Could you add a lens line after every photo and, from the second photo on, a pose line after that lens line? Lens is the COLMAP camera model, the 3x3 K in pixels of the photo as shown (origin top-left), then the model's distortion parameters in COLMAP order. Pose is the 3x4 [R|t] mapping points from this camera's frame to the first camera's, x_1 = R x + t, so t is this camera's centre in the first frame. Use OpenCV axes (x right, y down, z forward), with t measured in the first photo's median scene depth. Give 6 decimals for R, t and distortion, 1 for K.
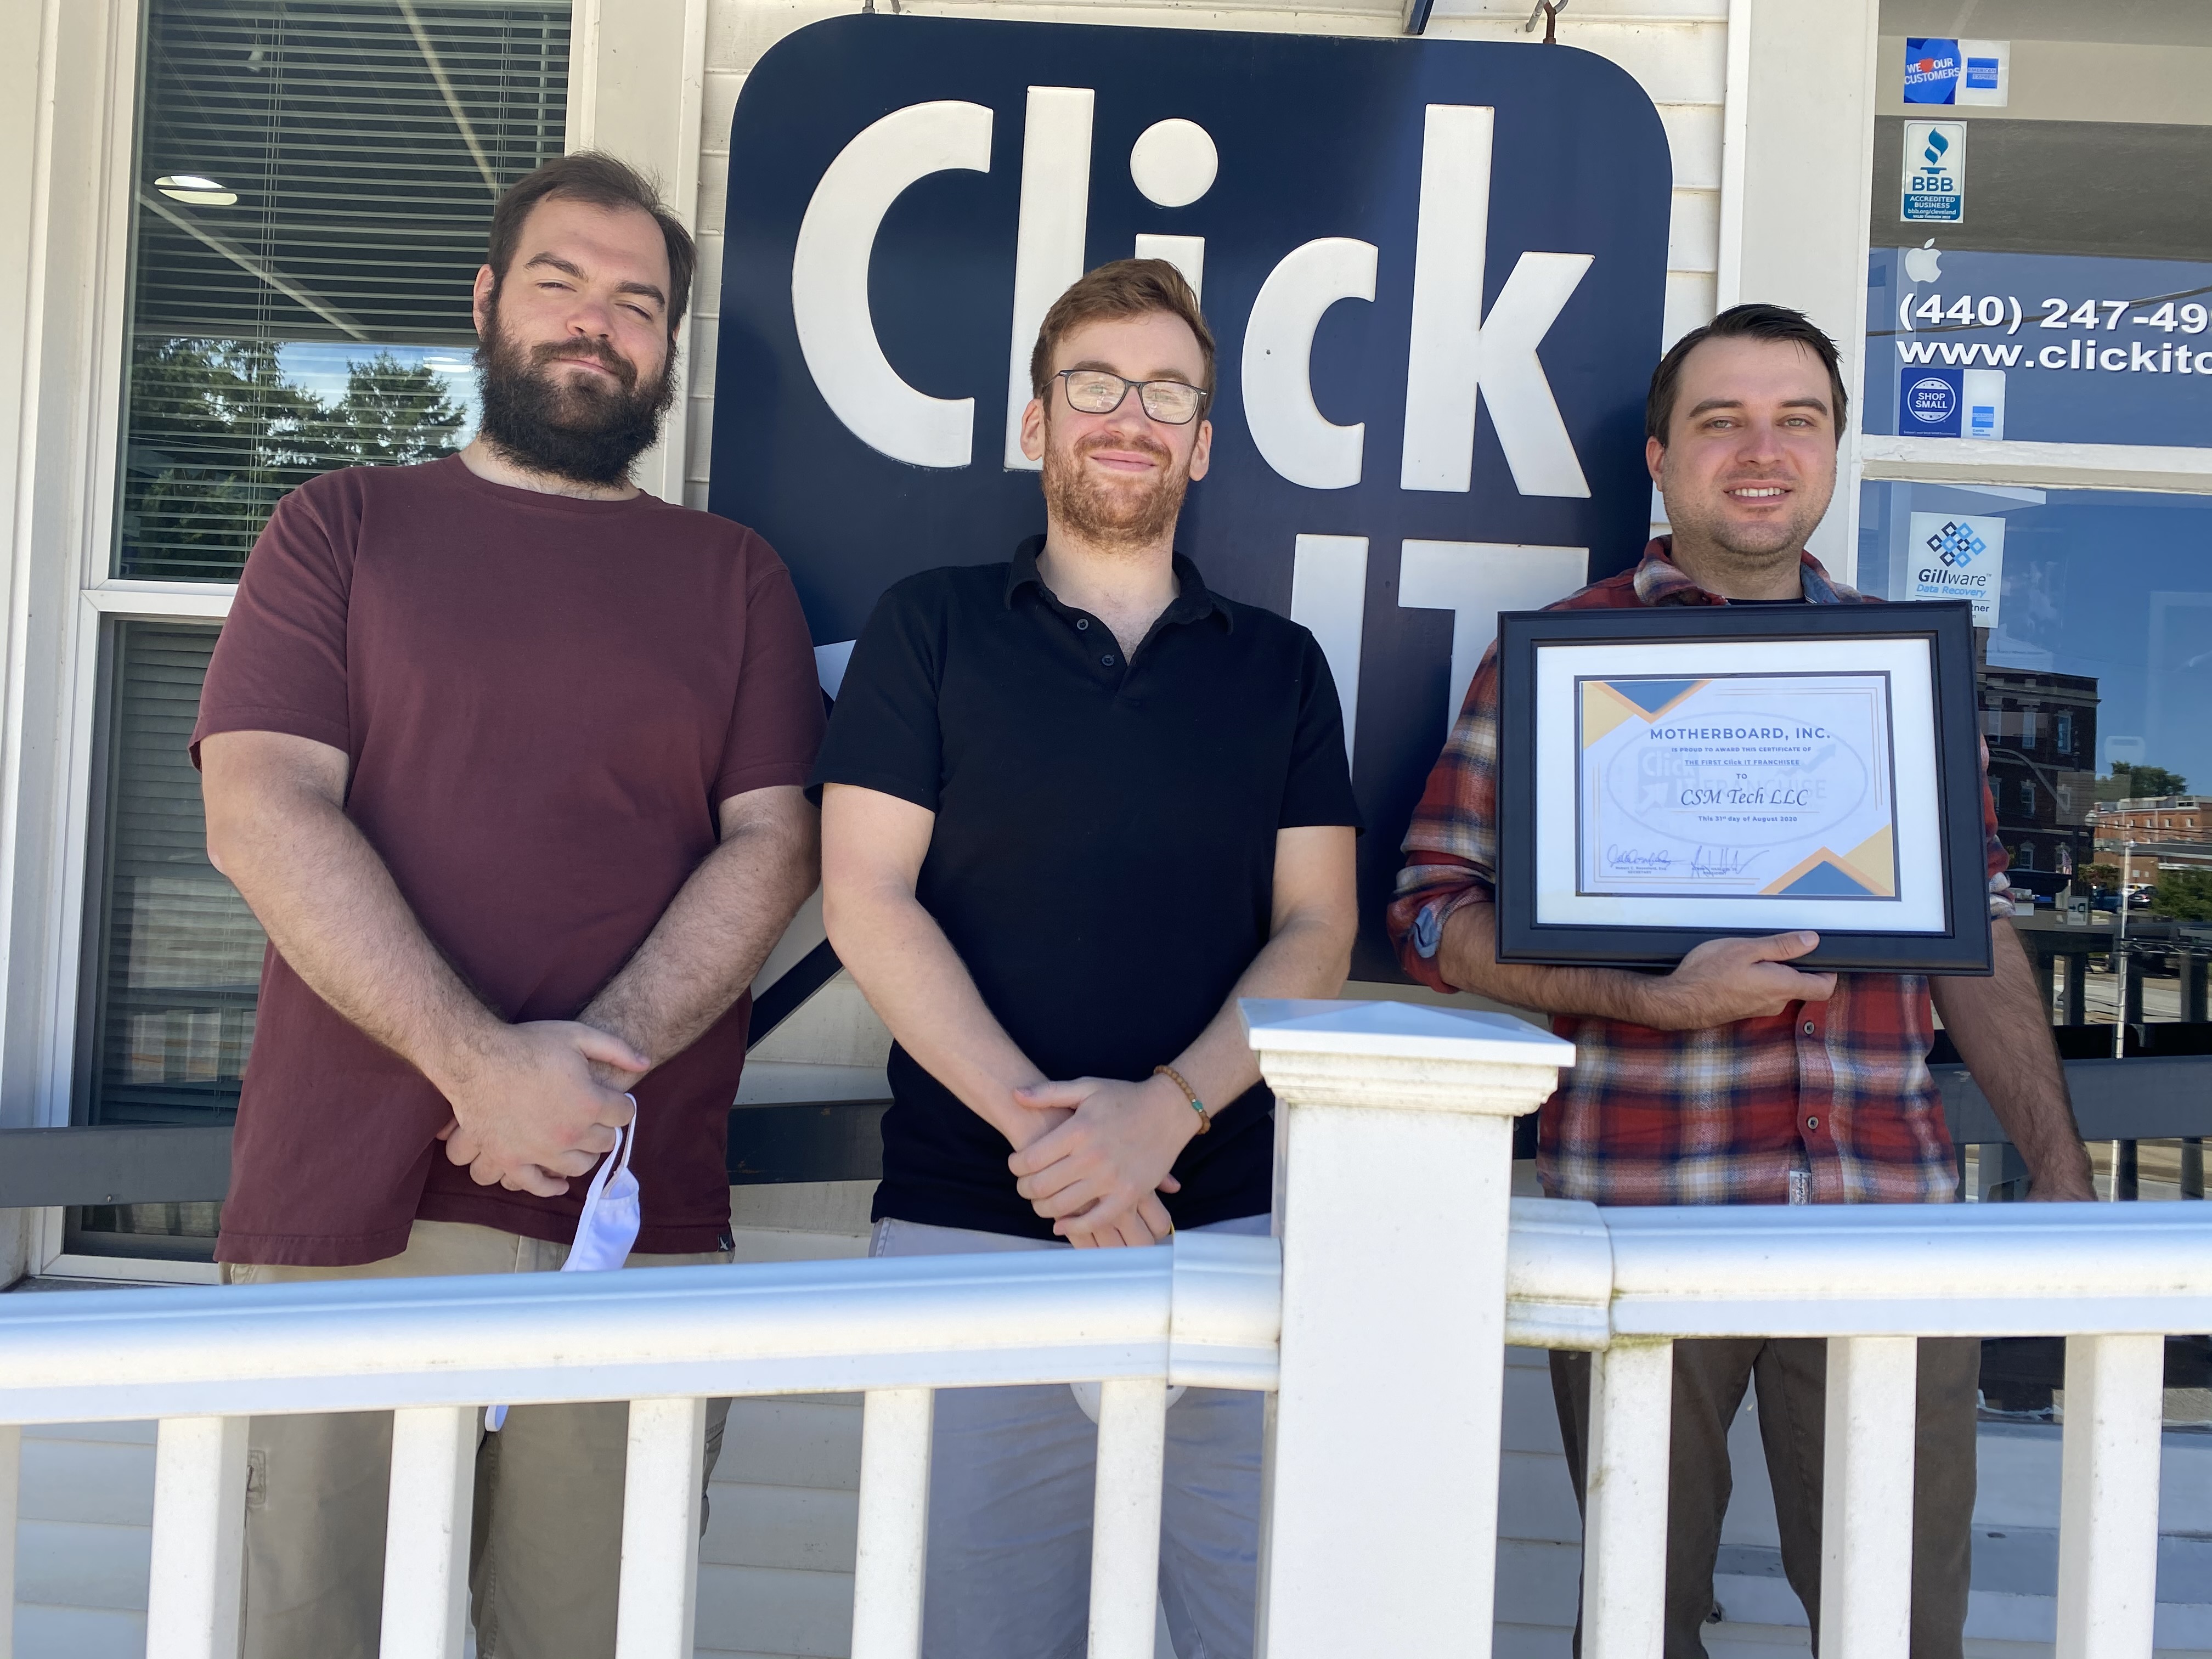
lens RADIAL K [[1664.2, 0, 1094.2], [0, 1664.2, 835.1], [0, 0, 1]] dist [0.010402, -0.009532]
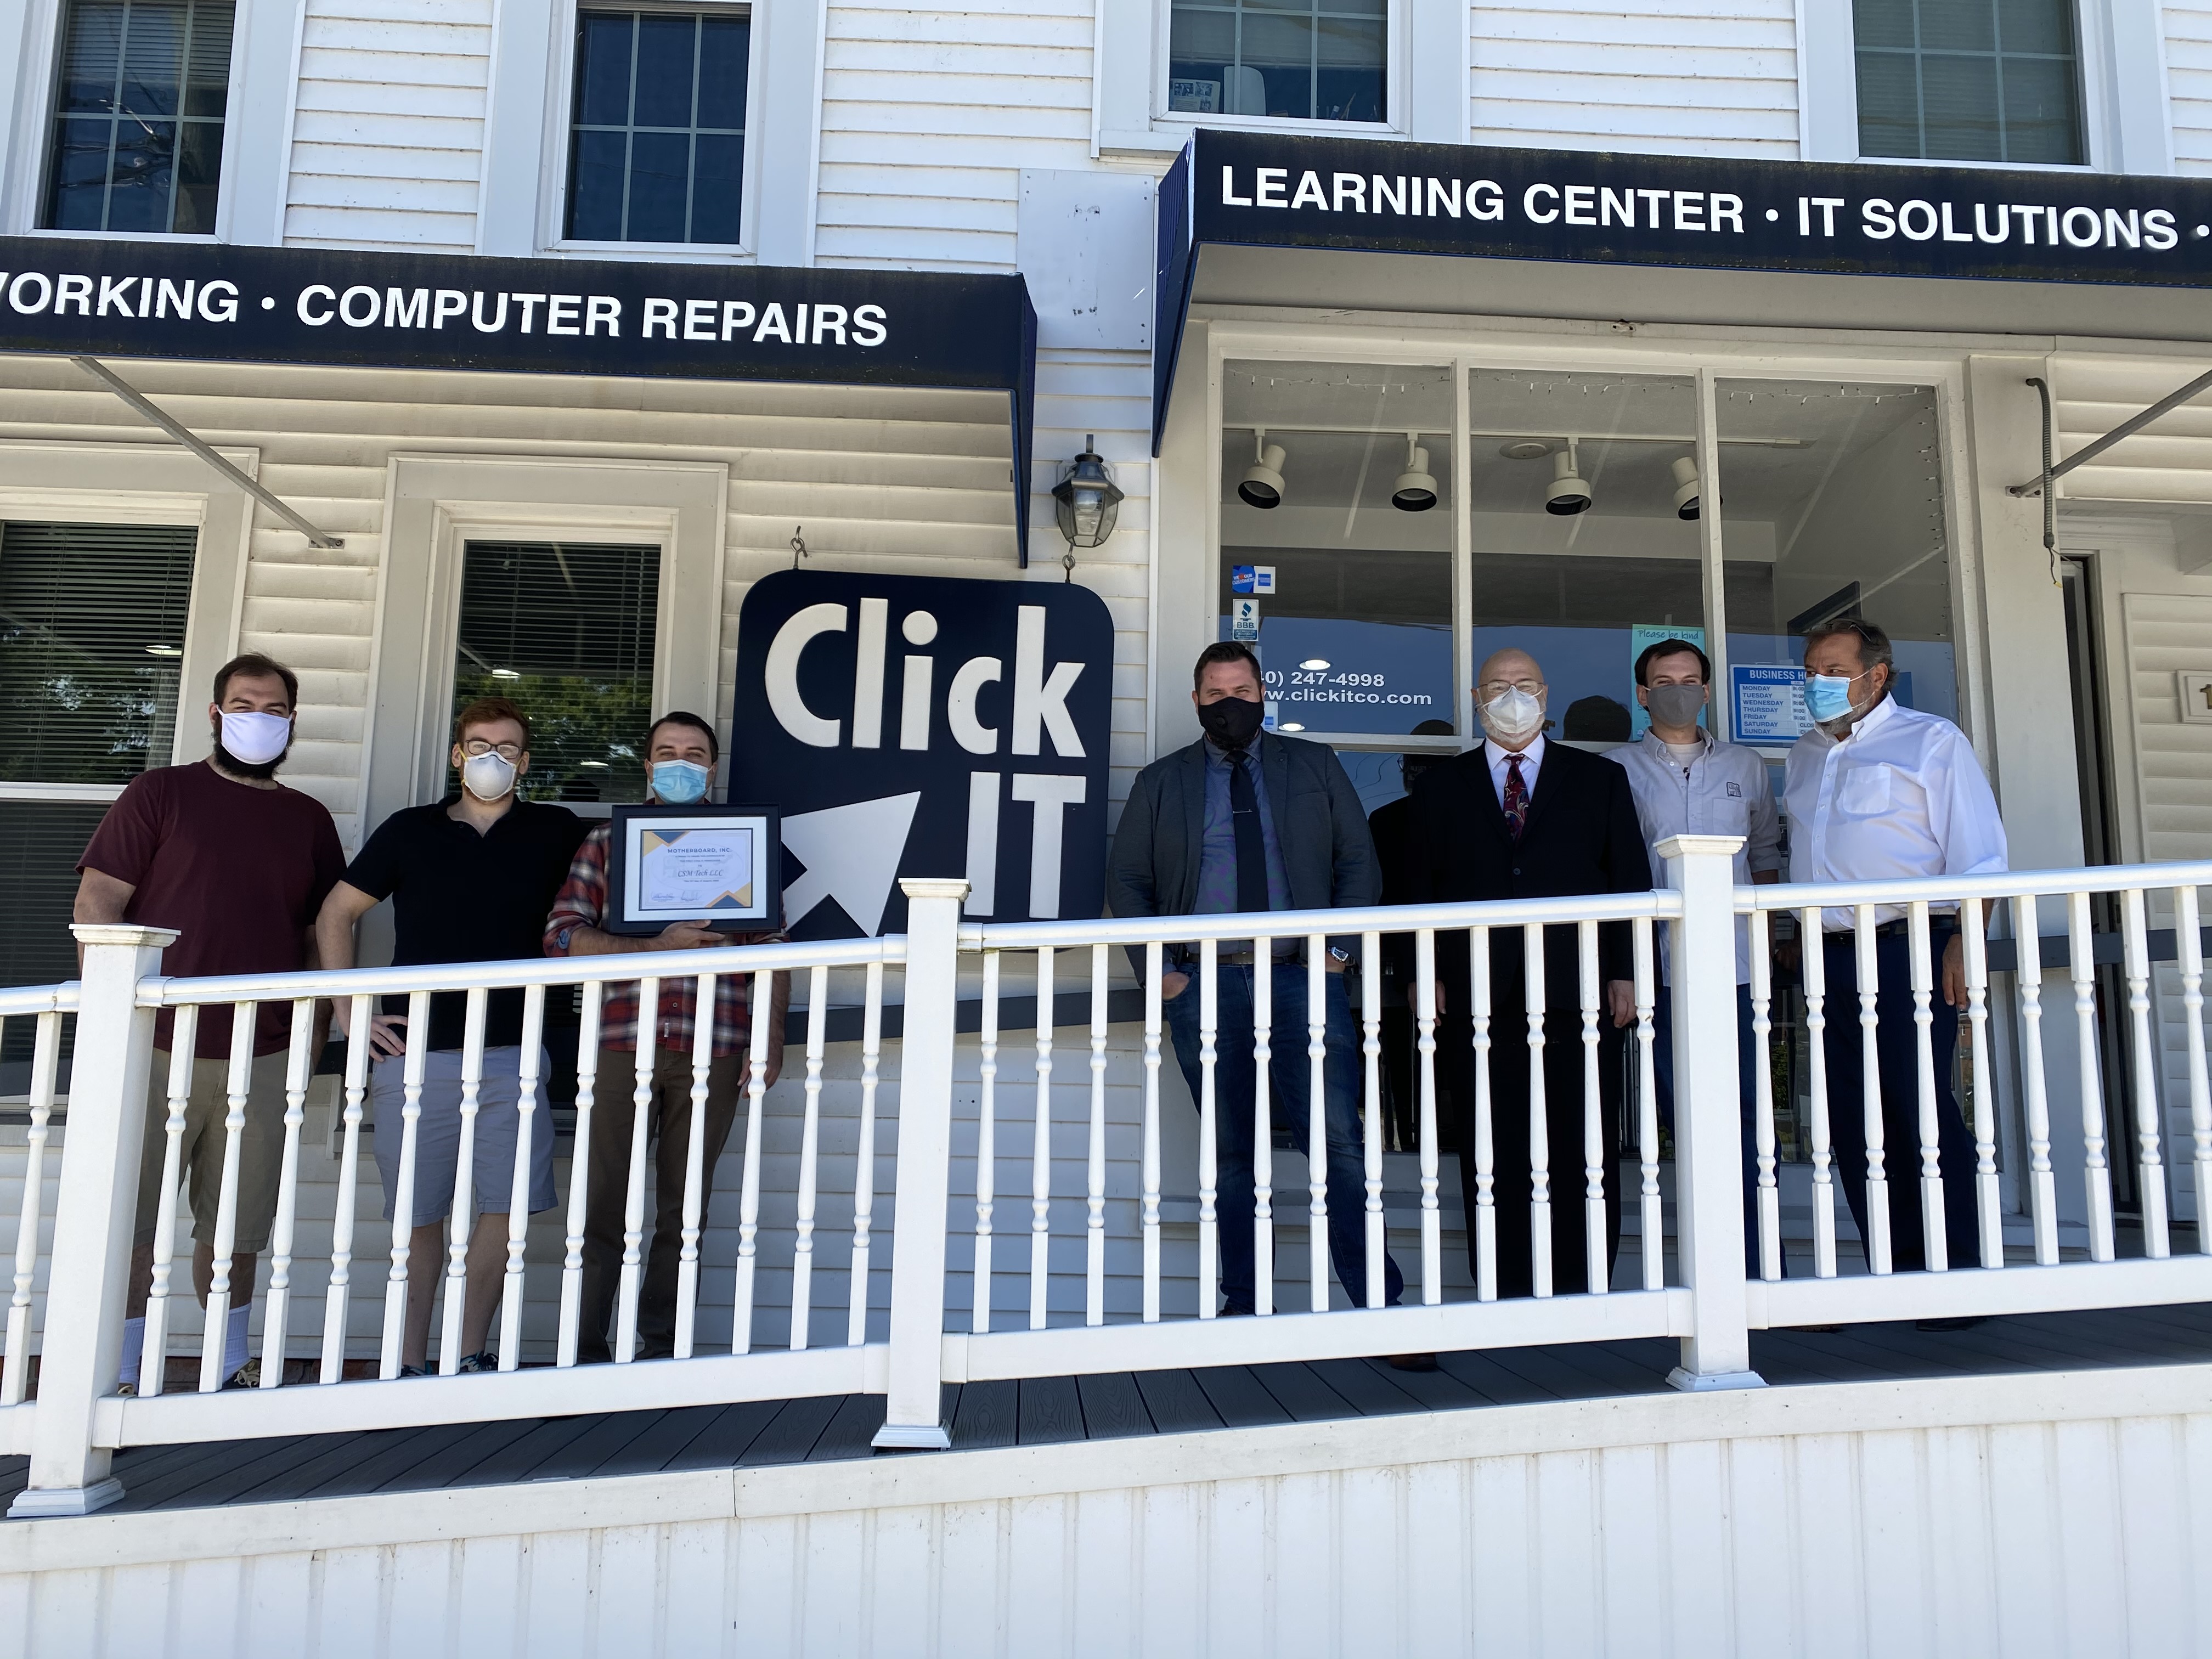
lens RADIAL K [[1664.2, 0, 1121.4], [0, 1664.2, 838.9], [0, 0, 1]] dist [0.010402, -0.009532]
pose [[0.995851, -0.016698, 0.089456, 0.120717], [0.029356, 0.989415, -0.142113, 0.277797], [-0.086136, 0.144150, 0.985800, -1.457626]]
